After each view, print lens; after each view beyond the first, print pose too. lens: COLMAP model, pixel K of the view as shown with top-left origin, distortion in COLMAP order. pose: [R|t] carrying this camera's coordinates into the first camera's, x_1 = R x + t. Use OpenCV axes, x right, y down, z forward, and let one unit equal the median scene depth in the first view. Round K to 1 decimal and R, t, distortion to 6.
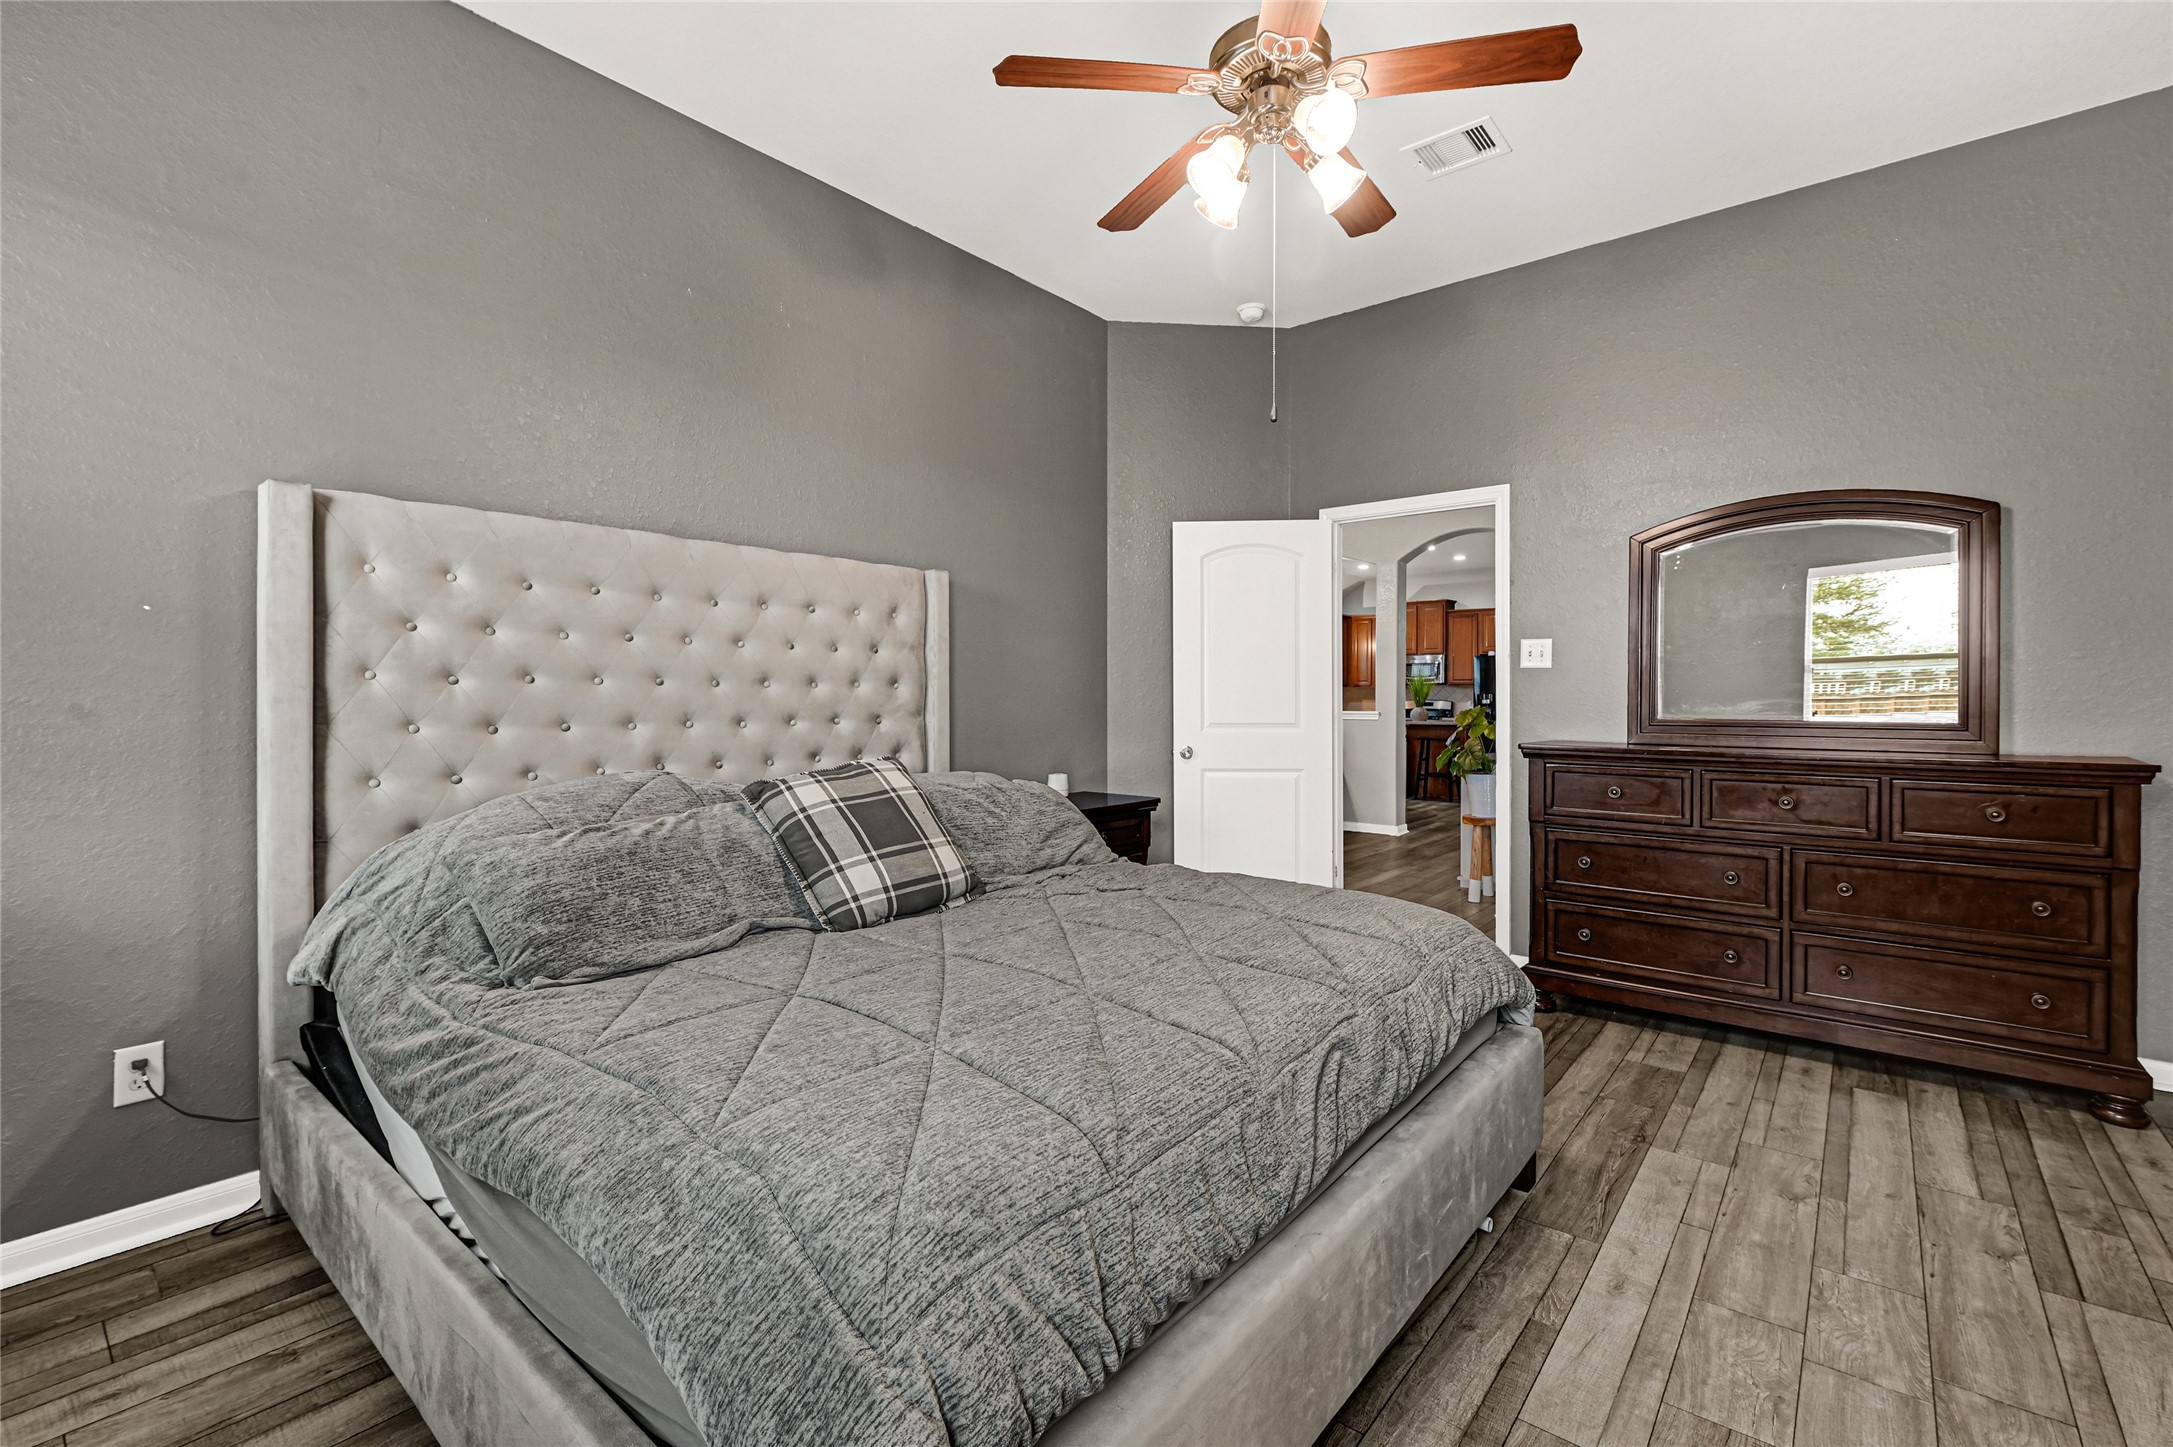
lens RADIAL K [[972.8, 0, 1078.6], [0, 972.8, 708.7], [0, 0, 1]] dist [-0.003909, -0.000703]
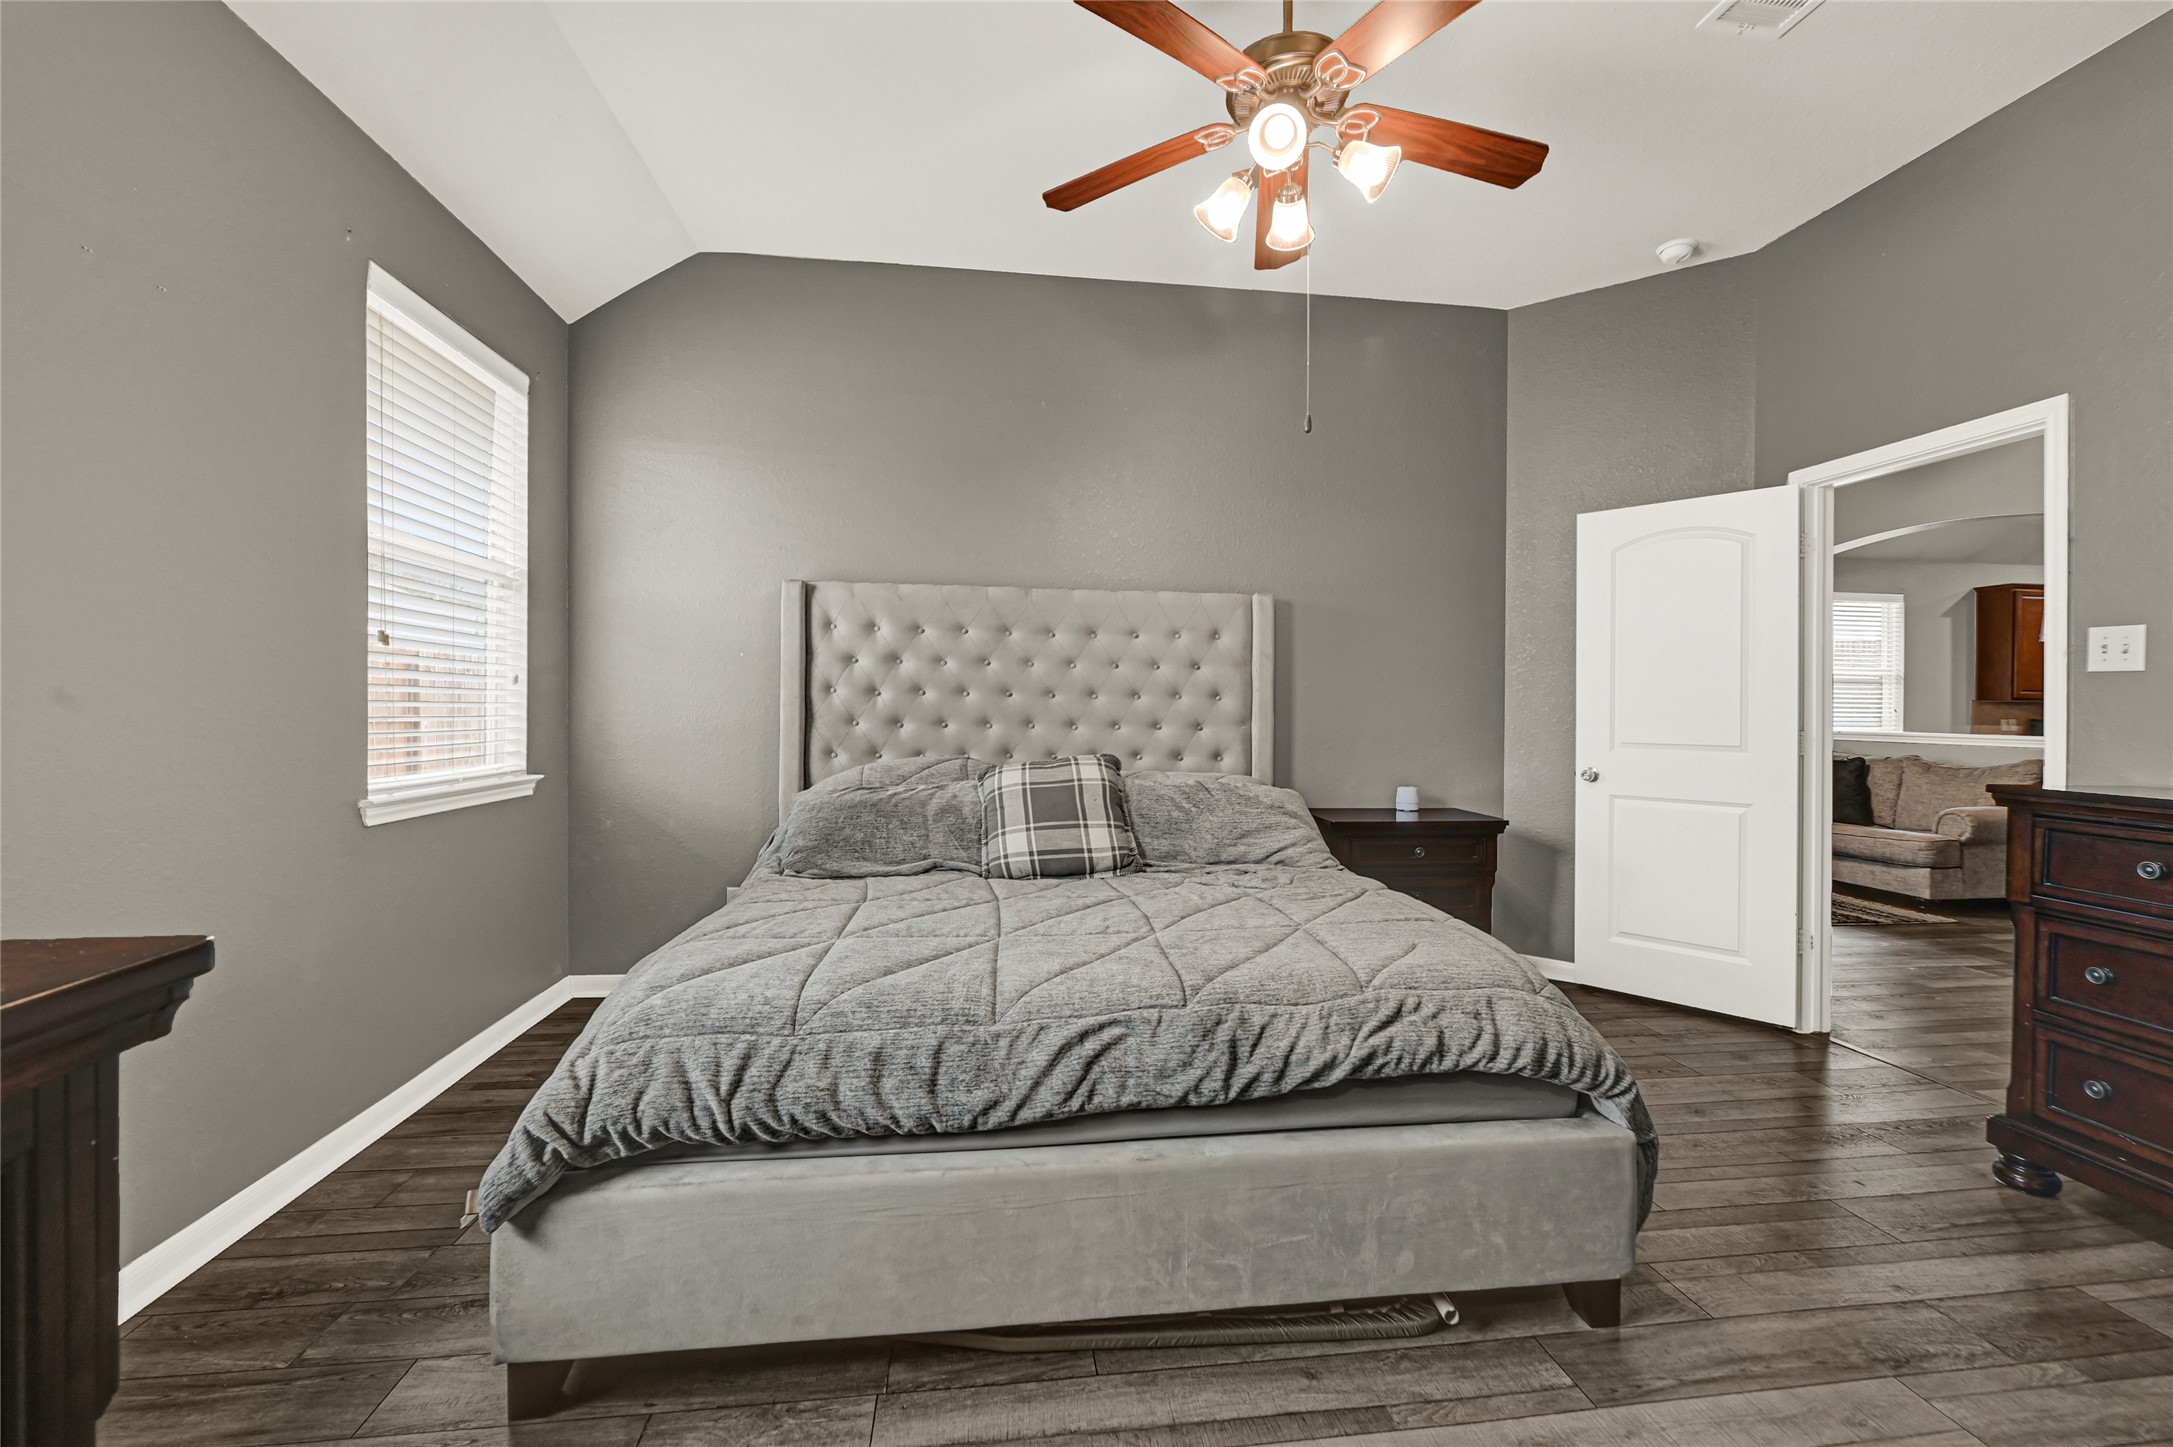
lens RADIAL K [[912.9, 0, 1069.5], [0, 912.9, 718.0], [0, 0, 1]] dist [-0.002269, -0.000251]
pose [[0.721633, 0.015736, -0.692097, 0.515237], [-0.019481, 0.999807, 0.002420, 0.001363], [0.692002, 0.011736, 0.721800, 0.118182]]
